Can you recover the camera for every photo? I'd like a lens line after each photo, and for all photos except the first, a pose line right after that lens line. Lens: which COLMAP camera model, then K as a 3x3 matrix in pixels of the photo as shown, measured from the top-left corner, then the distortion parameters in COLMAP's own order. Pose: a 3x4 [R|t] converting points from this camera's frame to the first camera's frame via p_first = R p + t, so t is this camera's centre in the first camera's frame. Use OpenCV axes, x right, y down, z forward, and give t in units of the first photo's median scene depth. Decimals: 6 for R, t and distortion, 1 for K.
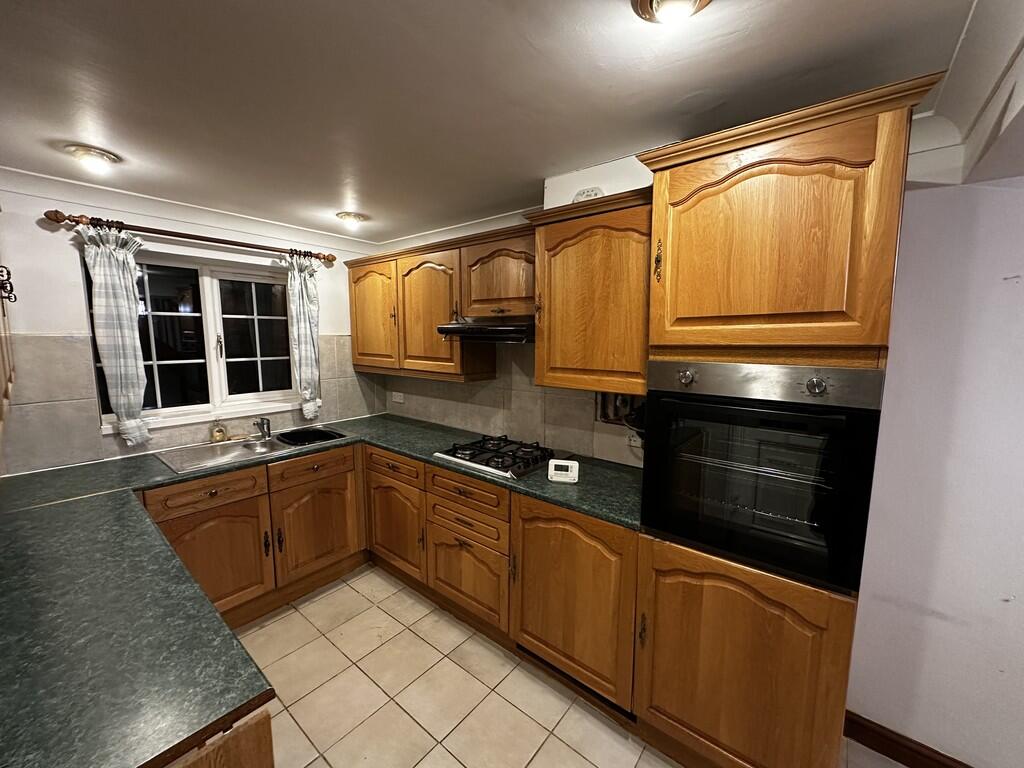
lens RADIAL K [[403.6, 0, 512.0], [0, 403.6, 384.0], [0, 0, 1]] dist [-0.005622, 0.000140]
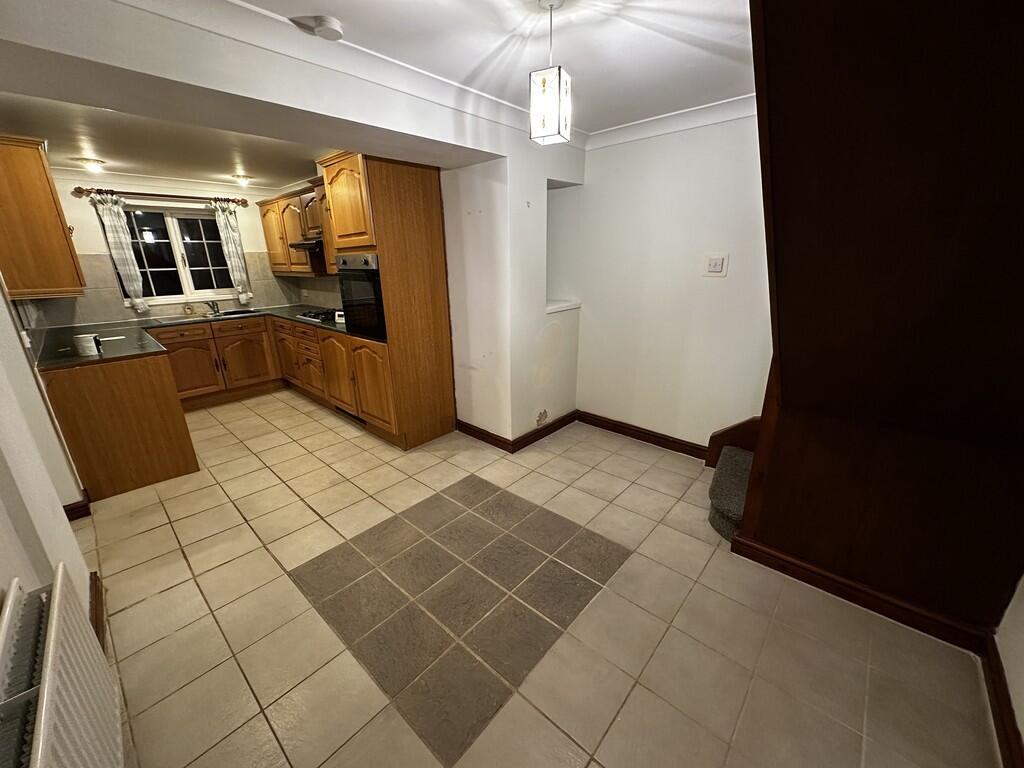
lens RADIAL K [[403.6, 0, 512.0], [0, 403.6, 384.0], [0, 0, 1]] dist [-0.005622, 0.000140]
pose [[0.997931, -0.004436, -0.064145, 0.824807], [0.016308, 0.982459, 0.185762, 0.138302], [0.062196, -0.186424, 0.980499, -0.729112]]
